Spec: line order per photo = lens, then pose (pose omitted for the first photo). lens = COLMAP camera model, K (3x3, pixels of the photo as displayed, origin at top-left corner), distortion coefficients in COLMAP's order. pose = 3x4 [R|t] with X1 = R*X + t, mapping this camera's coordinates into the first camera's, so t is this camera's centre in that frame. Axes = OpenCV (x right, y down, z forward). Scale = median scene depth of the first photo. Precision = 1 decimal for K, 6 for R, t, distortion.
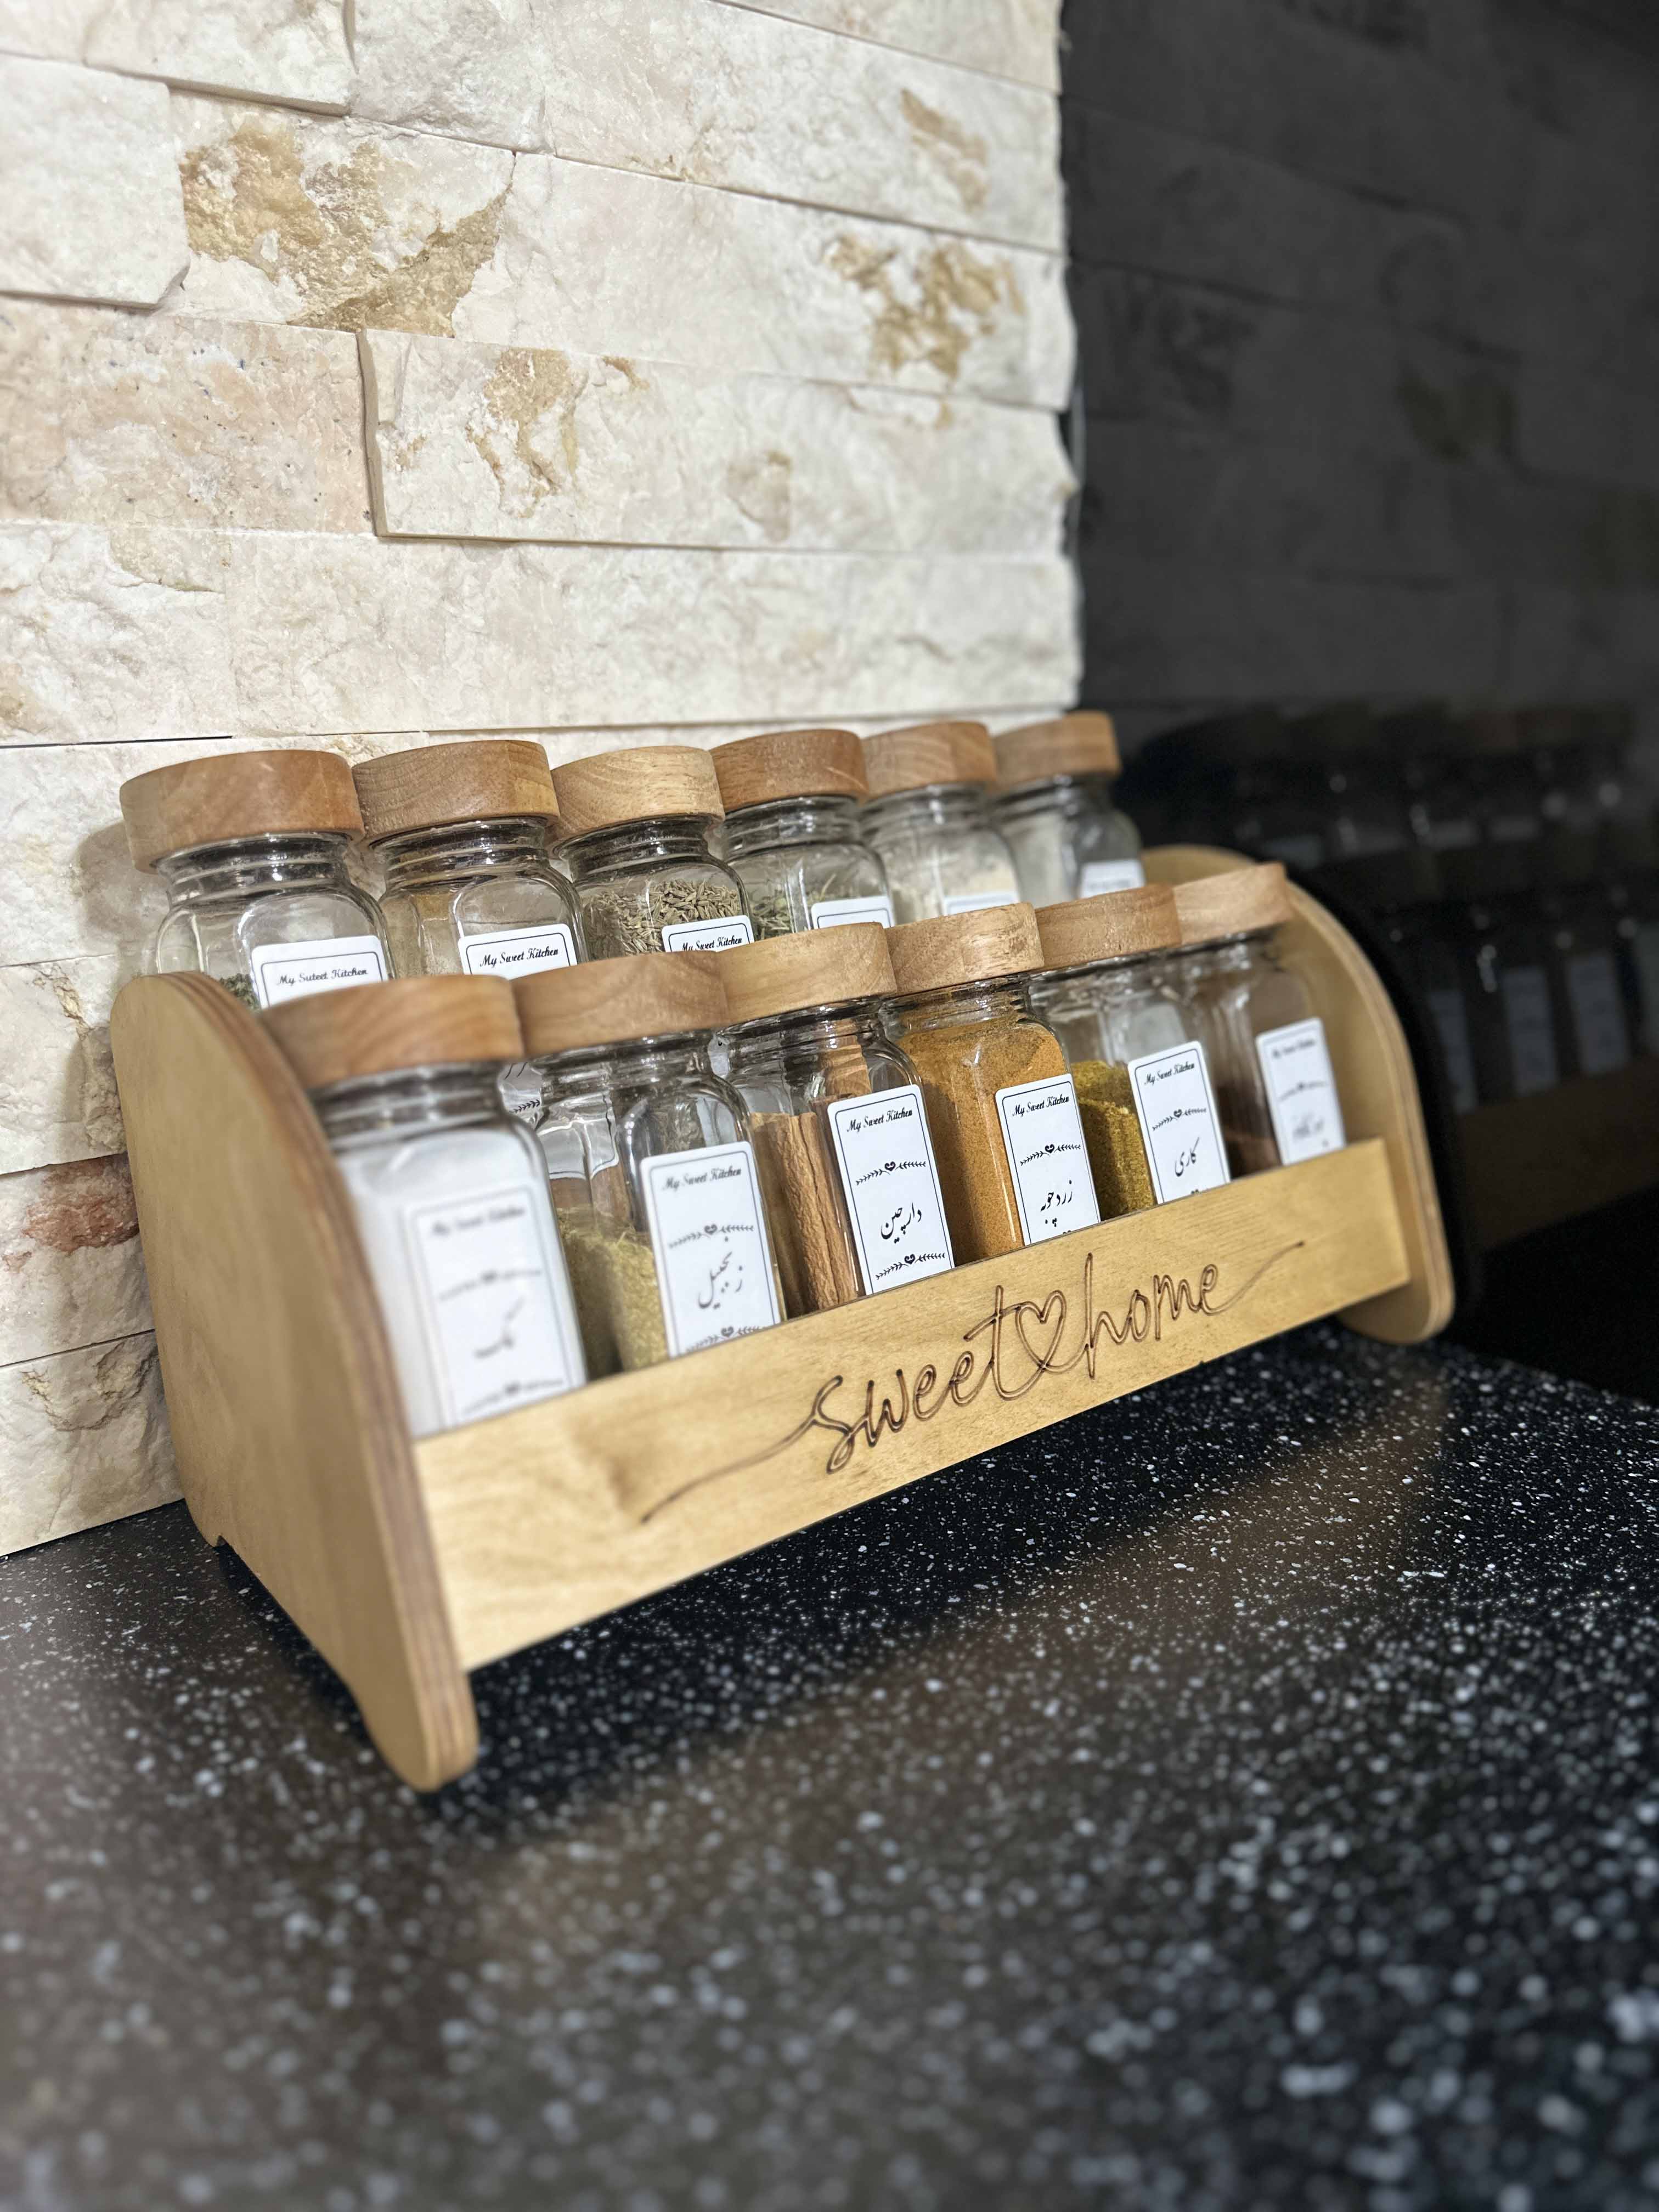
lens RADIAL K [[1611.1, 0, 817.2], [0, 1611.1, 1134.8], [0, 0, 1]] dist [-0.014054, -0.006700]
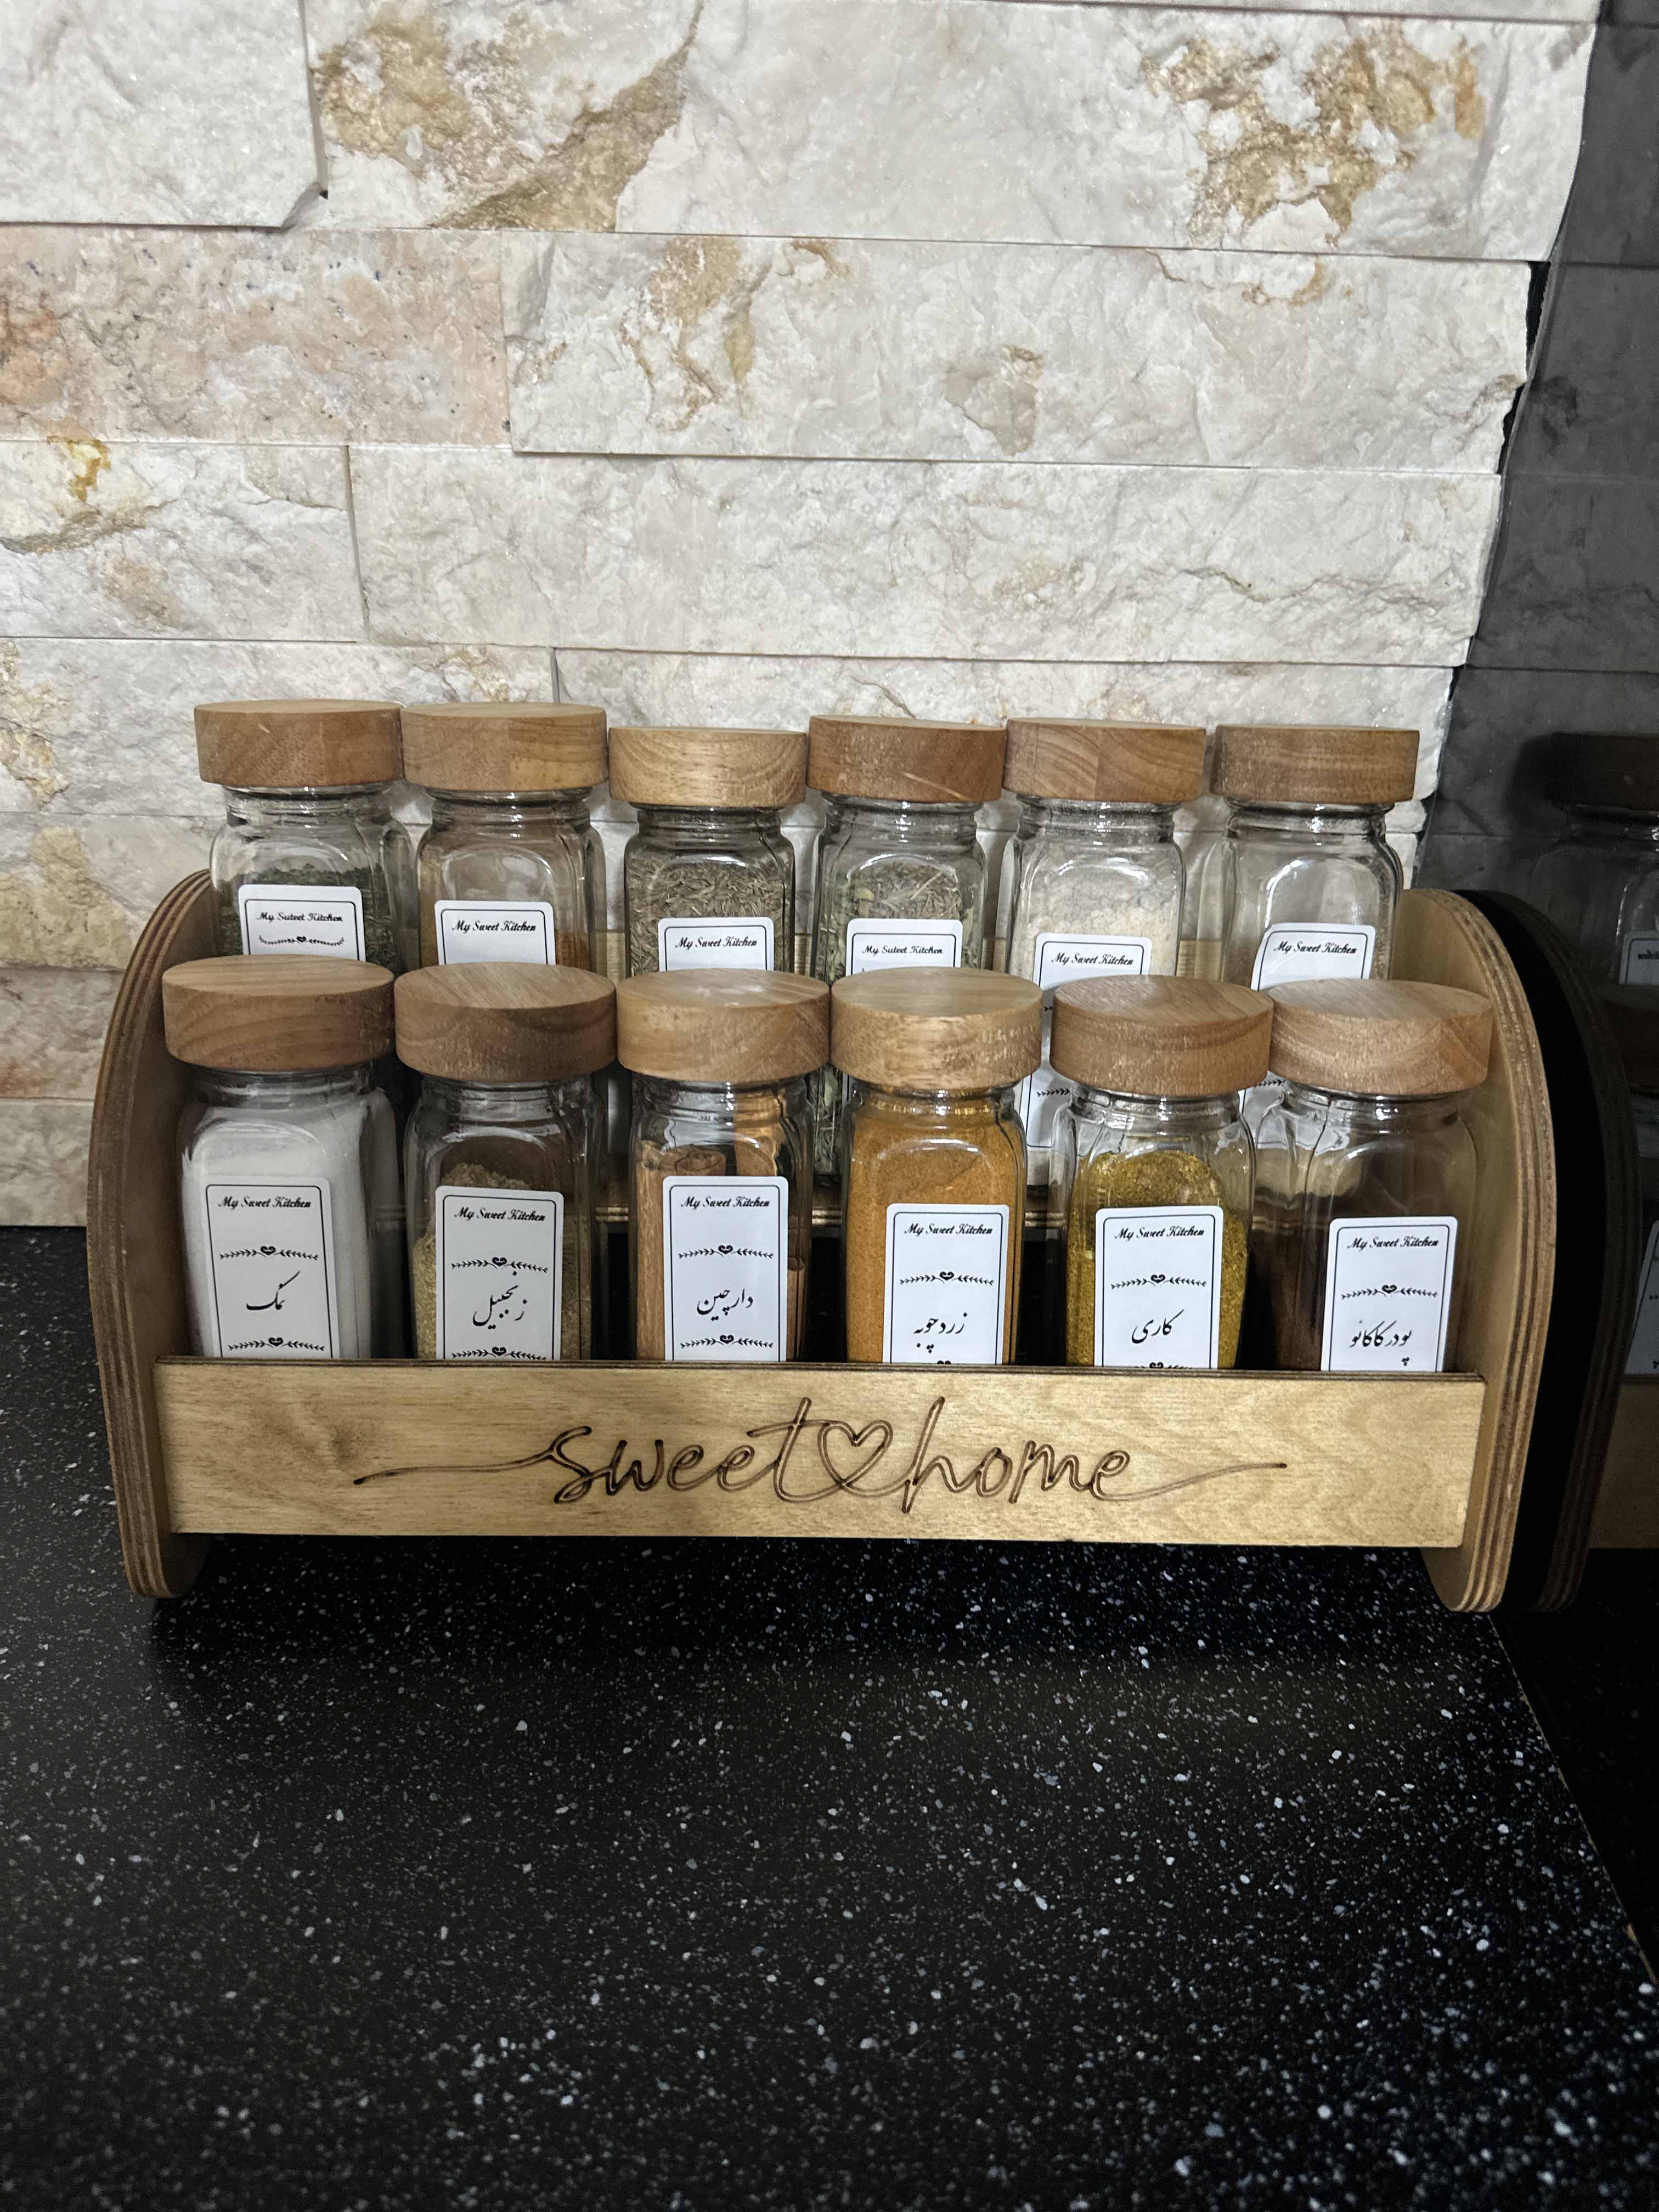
lens RADIAL K [[1611.1, 0, 829.8], [0, 1611.1, 1119.3], [0, 0, 1]] dist [-0.014054, -0.006700]
pose [[0.795709, 0.366056, -0.482545, 0.516526], [-0.205777, 0.912697, 0.353044, -0.394126], [0.569651, -0.181623, 0.801567, 0.253646]]
